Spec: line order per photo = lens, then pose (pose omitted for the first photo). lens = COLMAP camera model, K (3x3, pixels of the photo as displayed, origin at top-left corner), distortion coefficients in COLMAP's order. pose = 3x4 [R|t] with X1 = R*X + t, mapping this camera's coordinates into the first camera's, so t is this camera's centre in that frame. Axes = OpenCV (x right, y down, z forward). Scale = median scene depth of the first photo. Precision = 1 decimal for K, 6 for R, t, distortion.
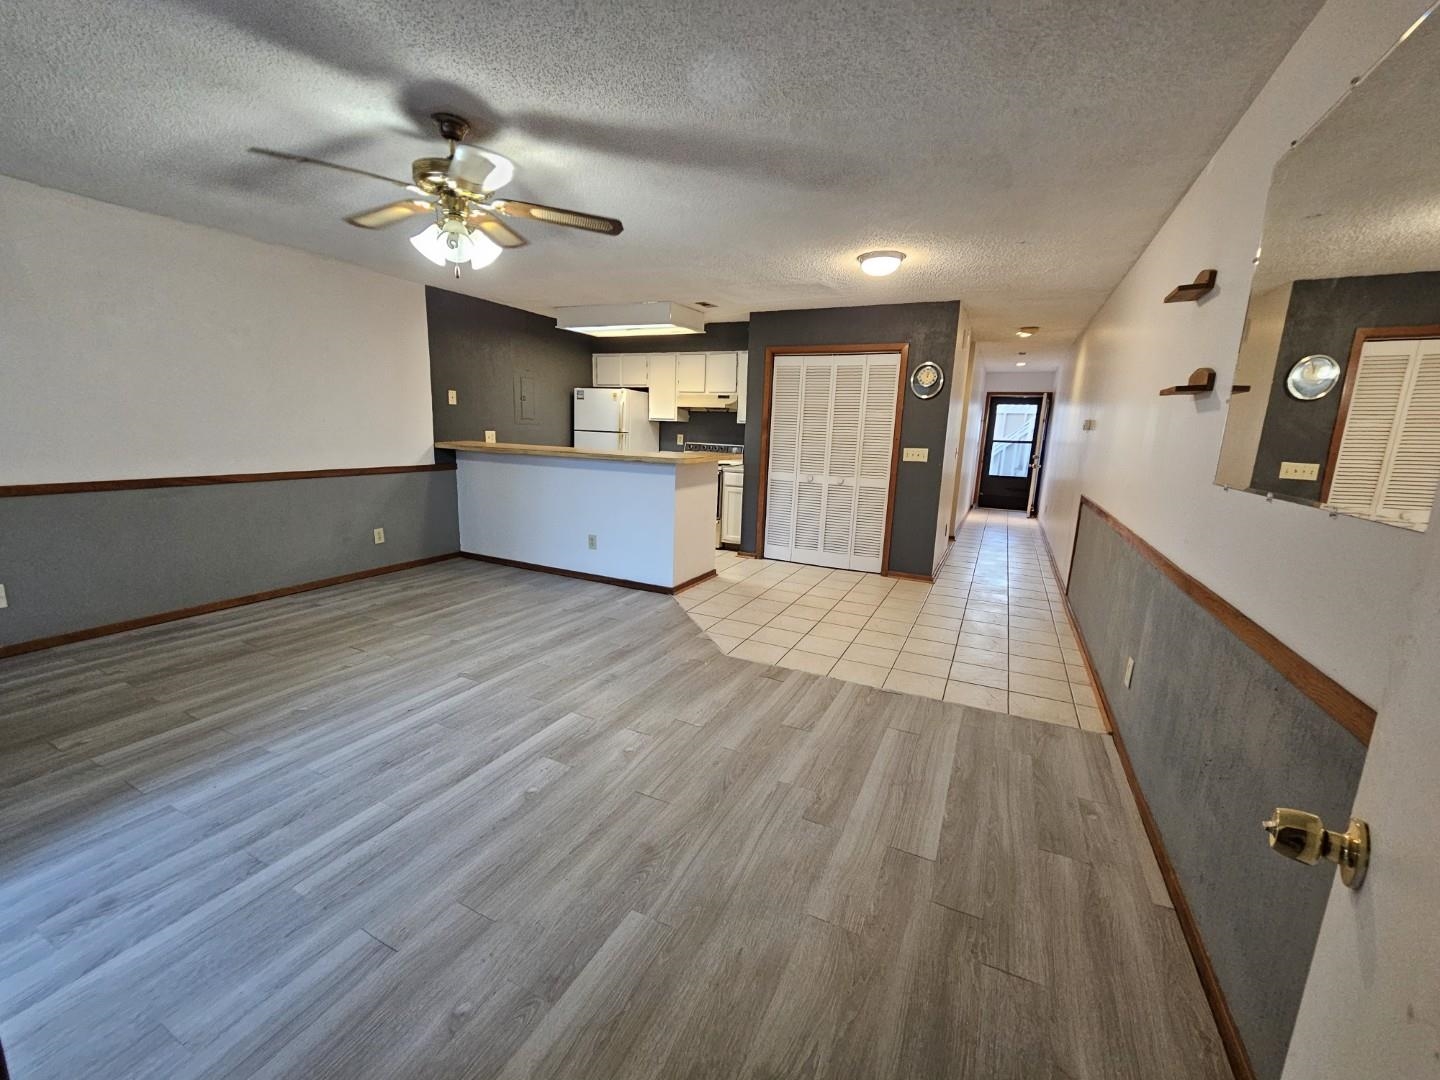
lens RADIAL K [[588.4, 0, 718.8], [0, 588.4, 547.2], [0, 0, 1]] dist [-0.001152, 0.001316]
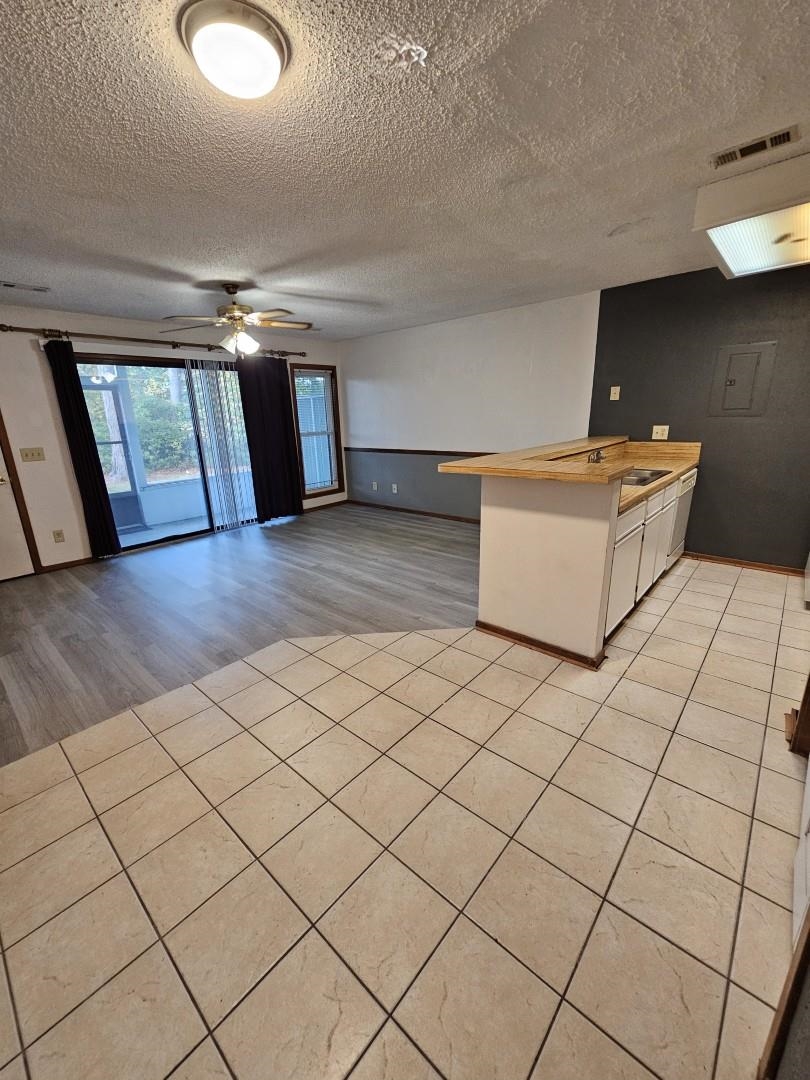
lens RADIAL K [[441.3, 0, 402.9], [0, 441.3, 541.4], [0, 0, 1]] dist [-0.001152, 0.001316]
pose [[-0.276827, 0.247877, -0.928399, 0.706127], [-0.168816, 0.938584, 0.300933, -0.289956], [0.945975, 0.240035, -0.217980, 1.411604]]
